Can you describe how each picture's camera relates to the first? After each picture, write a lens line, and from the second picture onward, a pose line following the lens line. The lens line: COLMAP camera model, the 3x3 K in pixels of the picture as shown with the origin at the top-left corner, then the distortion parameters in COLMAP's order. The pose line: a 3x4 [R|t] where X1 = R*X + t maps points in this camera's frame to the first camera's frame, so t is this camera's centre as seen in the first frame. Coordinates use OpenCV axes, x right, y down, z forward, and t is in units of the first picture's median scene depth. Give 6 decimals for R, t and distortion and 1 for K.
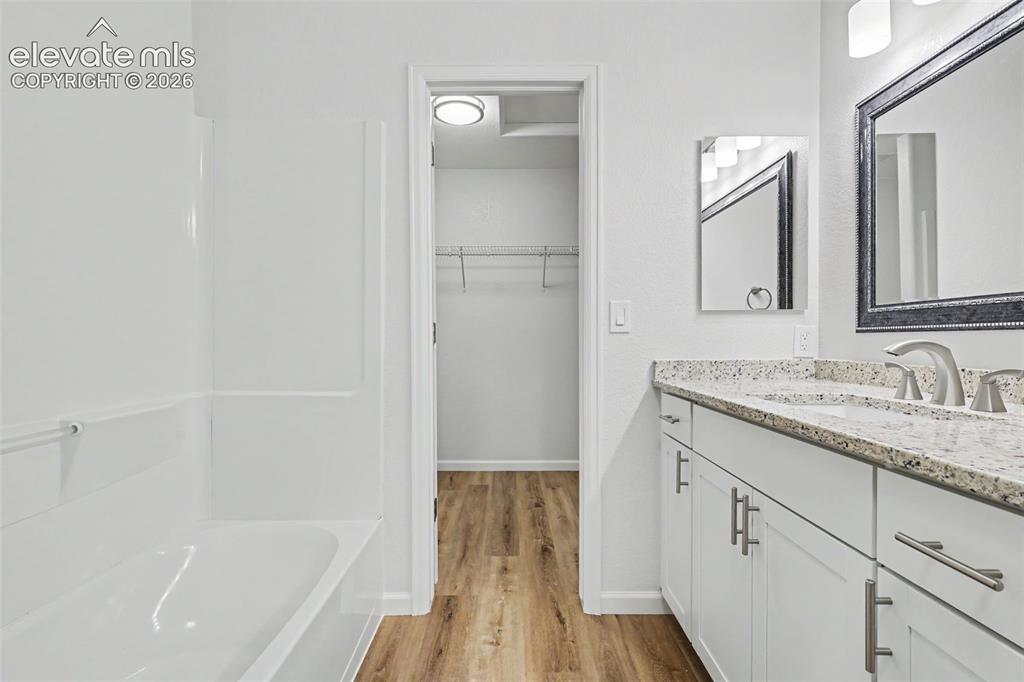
lens RADIAL K [[471.4, 0, 512.0], [0, 471.4, 341.0], [0, 0, 1]] dist [-0.002057, -0.000049]
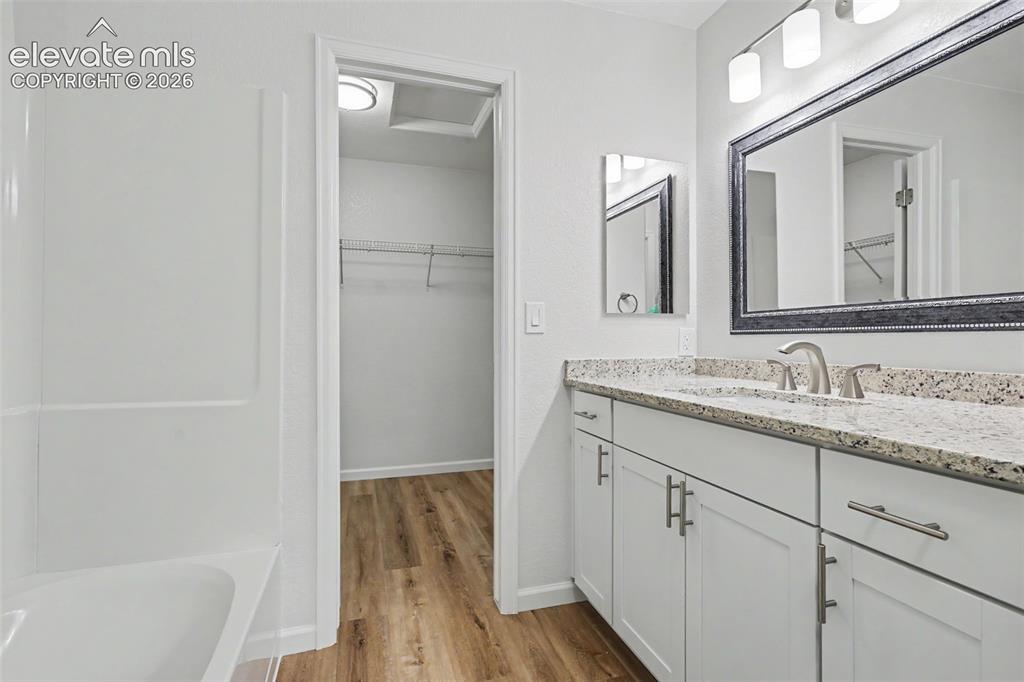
lens RADIAL K [[470.4, 0, 510.1], [0, 470.4, 334.7], [0, 0, 1]] dist [-0.000833, 0.000200]
pose [[0.955107, 0.005585, 0.296210, -0.142117], [-0.001536, 0.999902, -0.013903, -0.000188], [-0.296258, 0.012824, 0.955022, 0.040359]]
